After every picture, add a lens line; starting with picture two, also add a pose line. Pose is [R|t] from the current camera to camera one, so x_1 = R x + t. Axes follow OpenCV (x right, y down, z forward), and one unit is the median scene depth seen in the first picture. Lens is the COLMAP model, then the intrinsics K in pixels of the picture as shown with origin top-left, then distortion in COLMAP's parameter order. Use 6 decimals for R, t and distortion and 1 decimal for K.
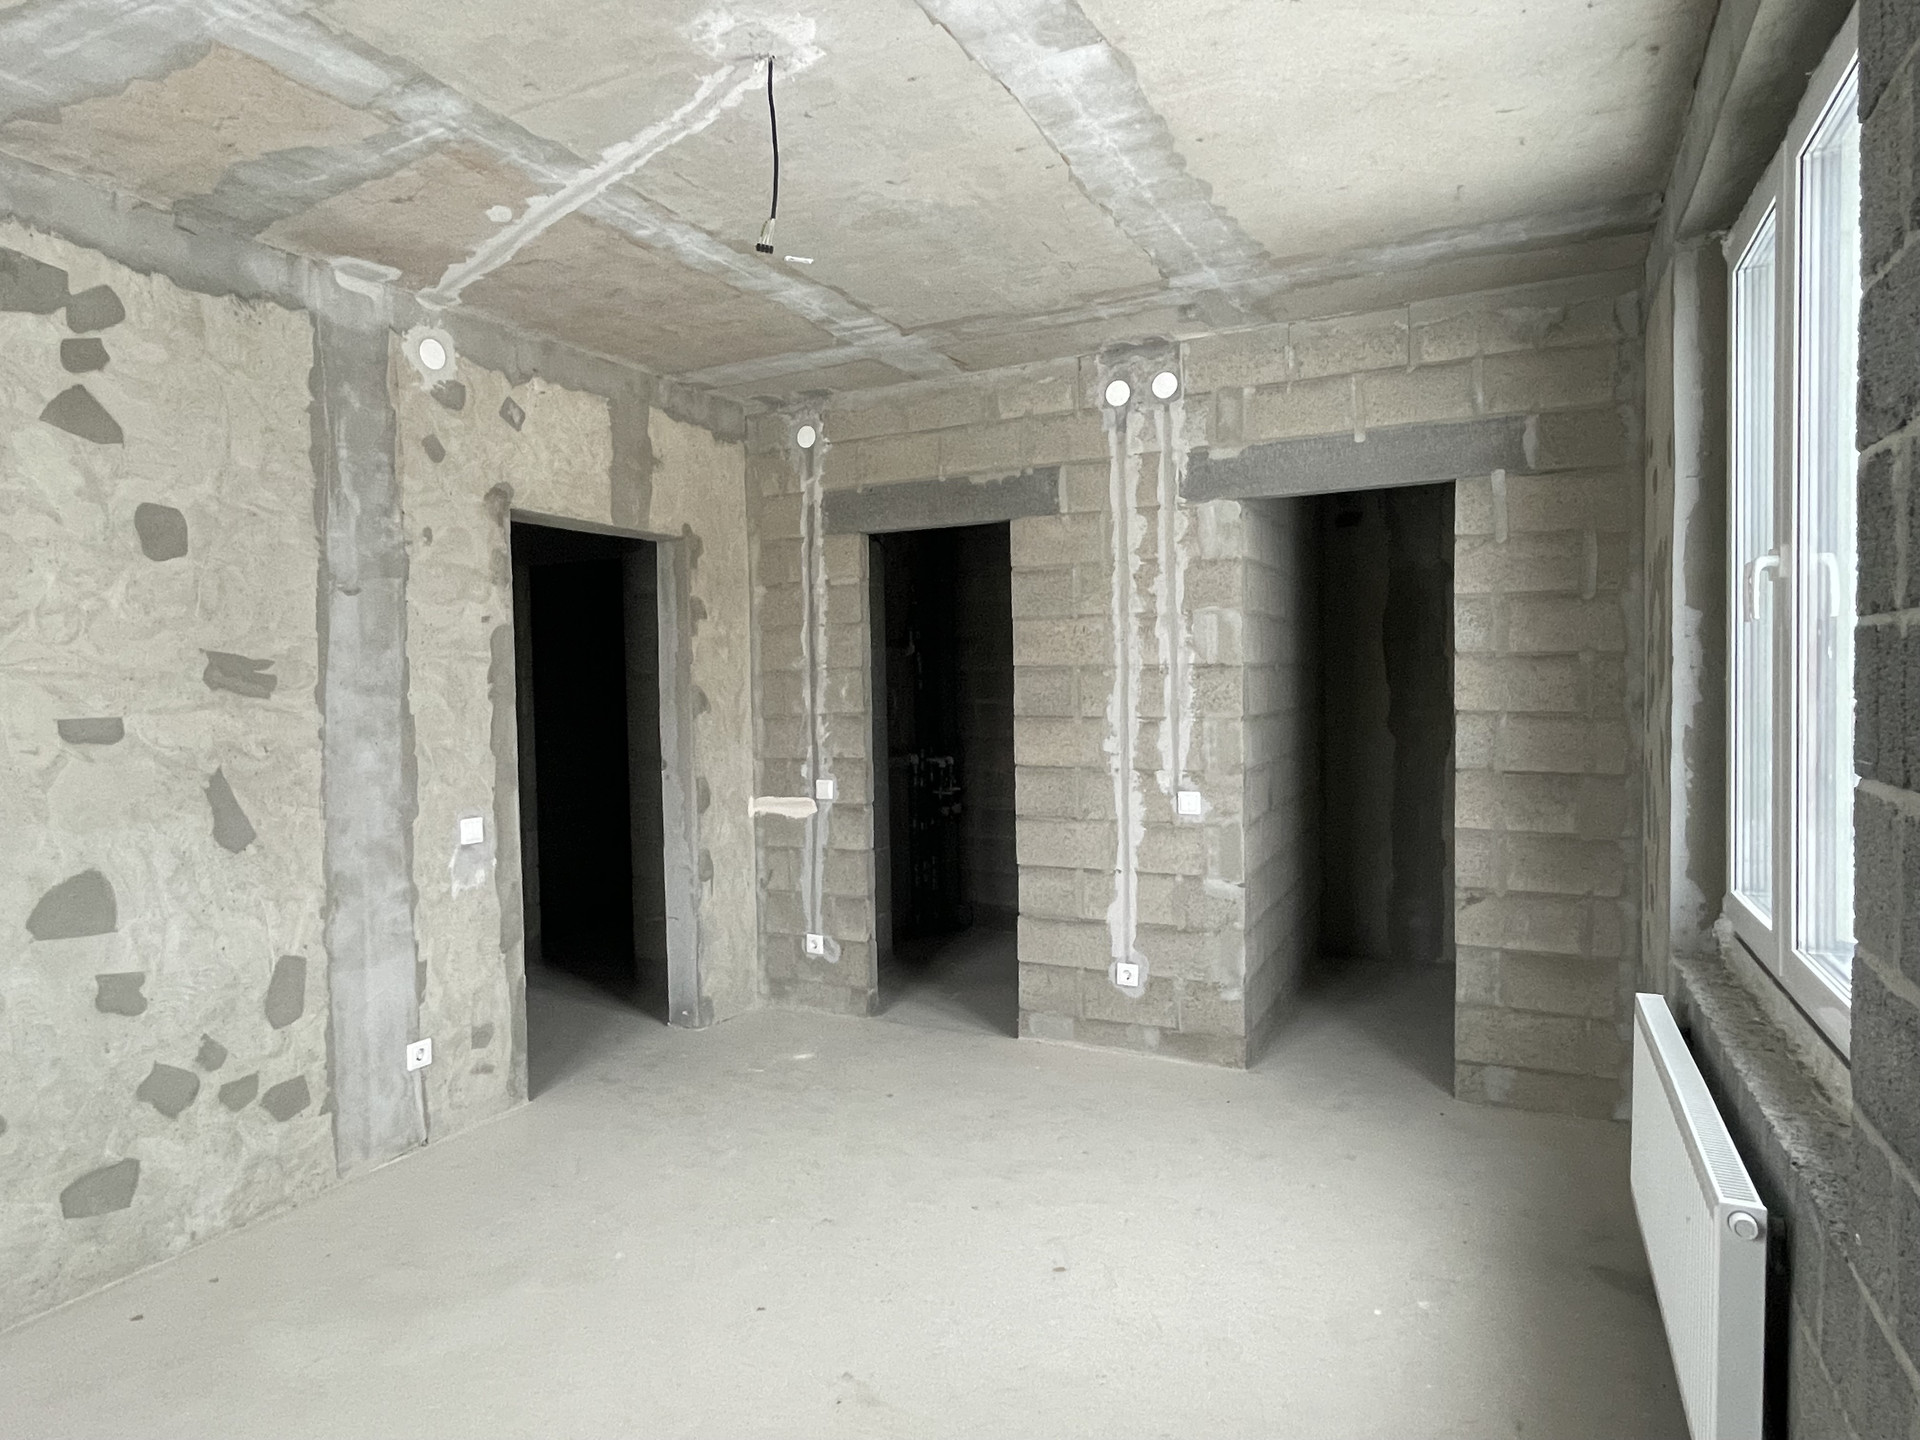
lens RADIAL K [[1118.3, 0, 960.0], [0, 1118.3, 720.0], [0, 0, 1]] dist [-0.002215, -0.000337]
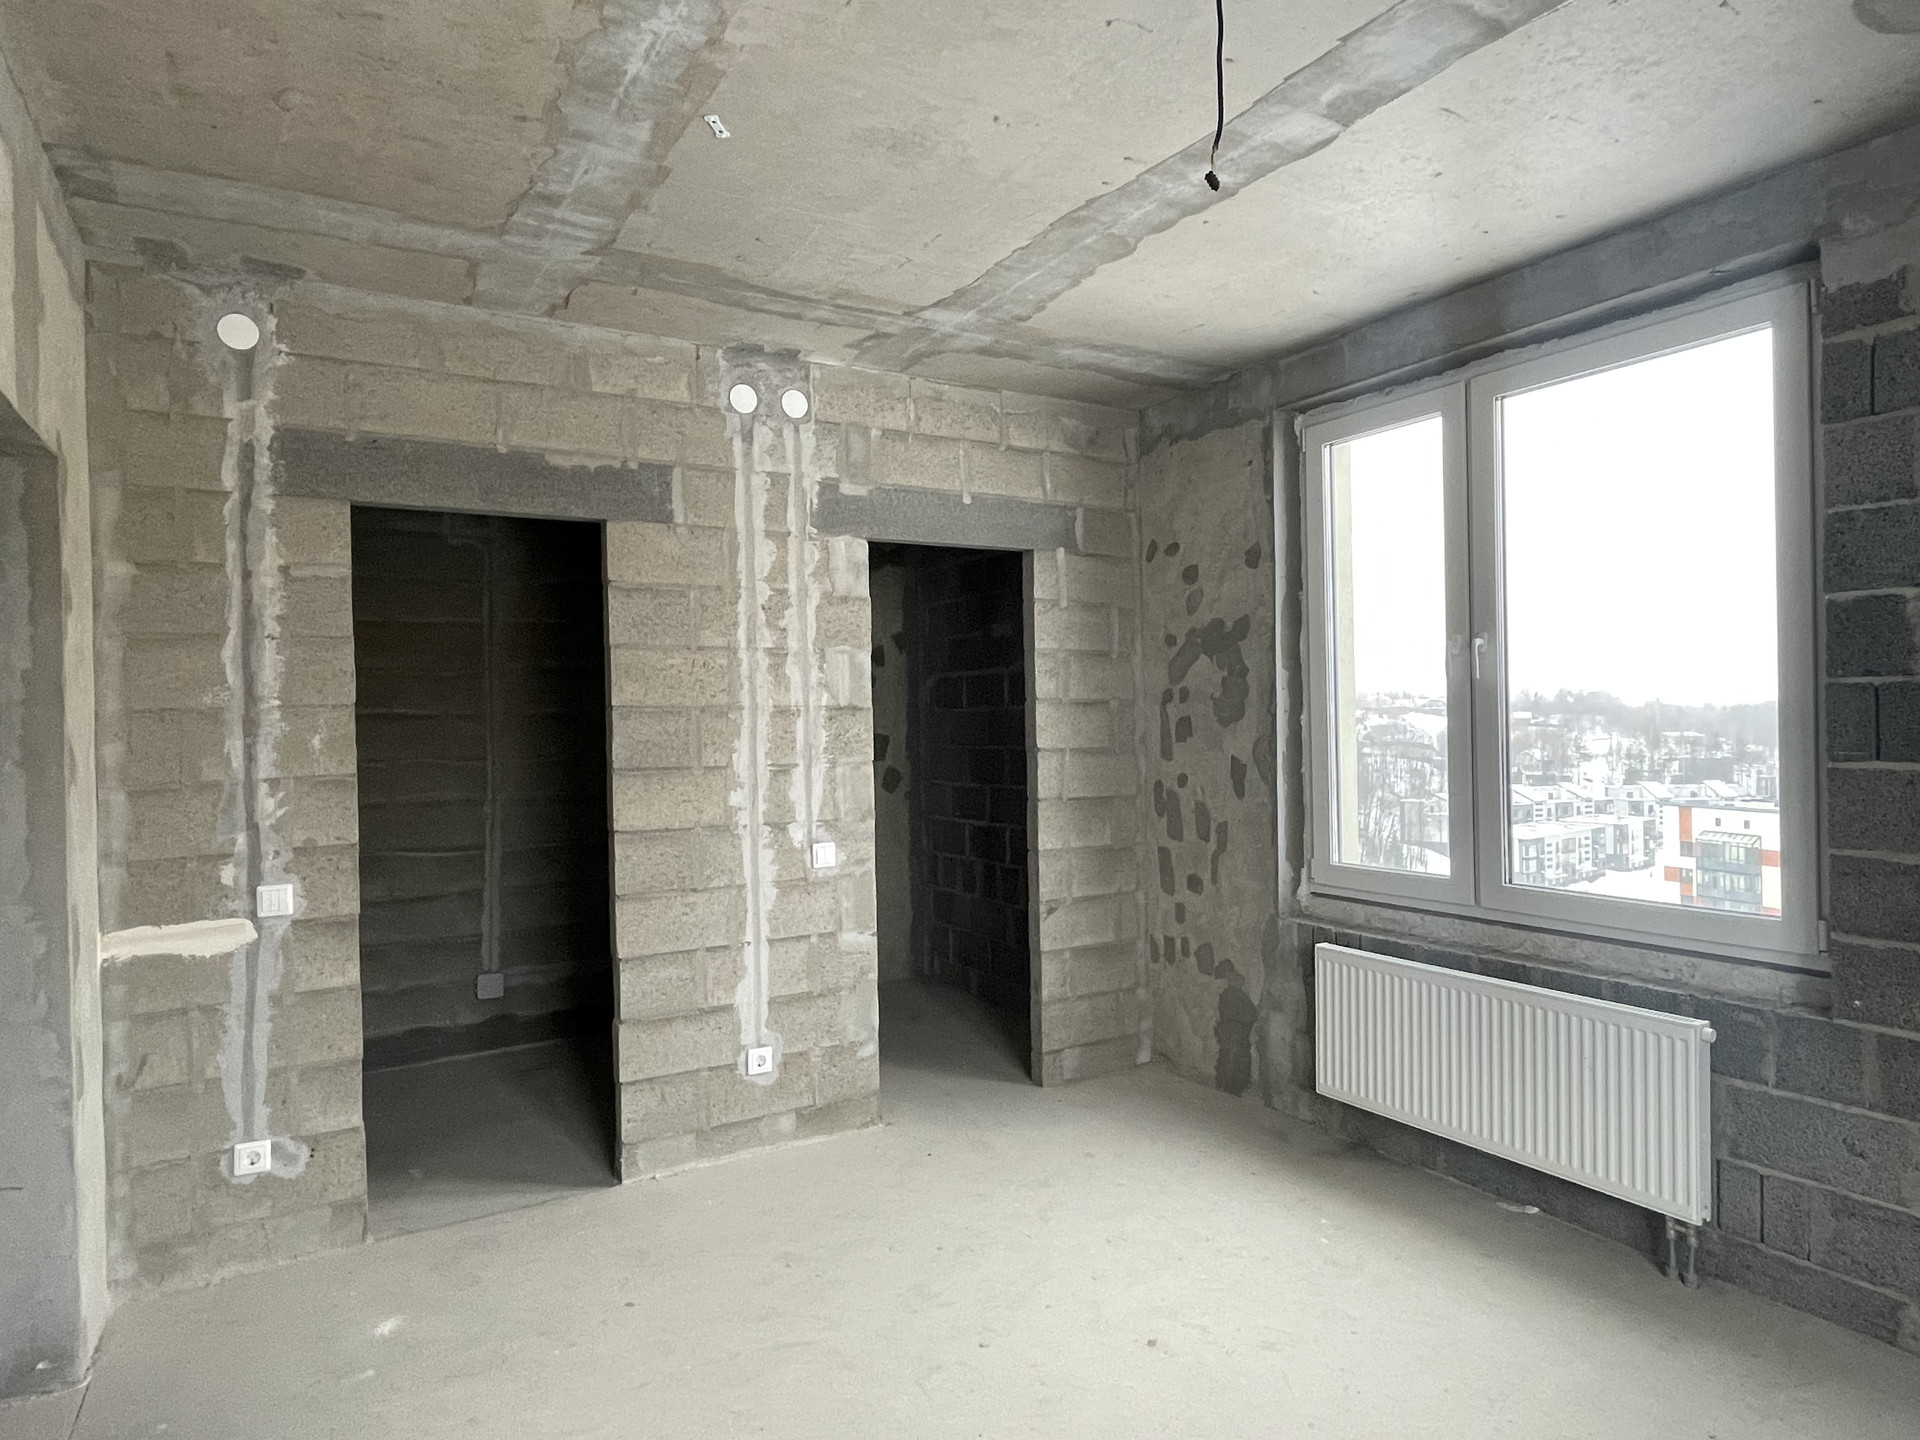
lens RADIAL K [[1118.3, 0, 960.0], [0, 1118.3, 720.0], [0, 0, 1]] dist [-0.002215, -0.000337]
pose [[0.536504, 0.004153, 0.843888, -0.509151], [0.037015, 0.998910, -0.028449, -0.007191], [-0.843086, 0.046500, 0.535765, 0.392458]]
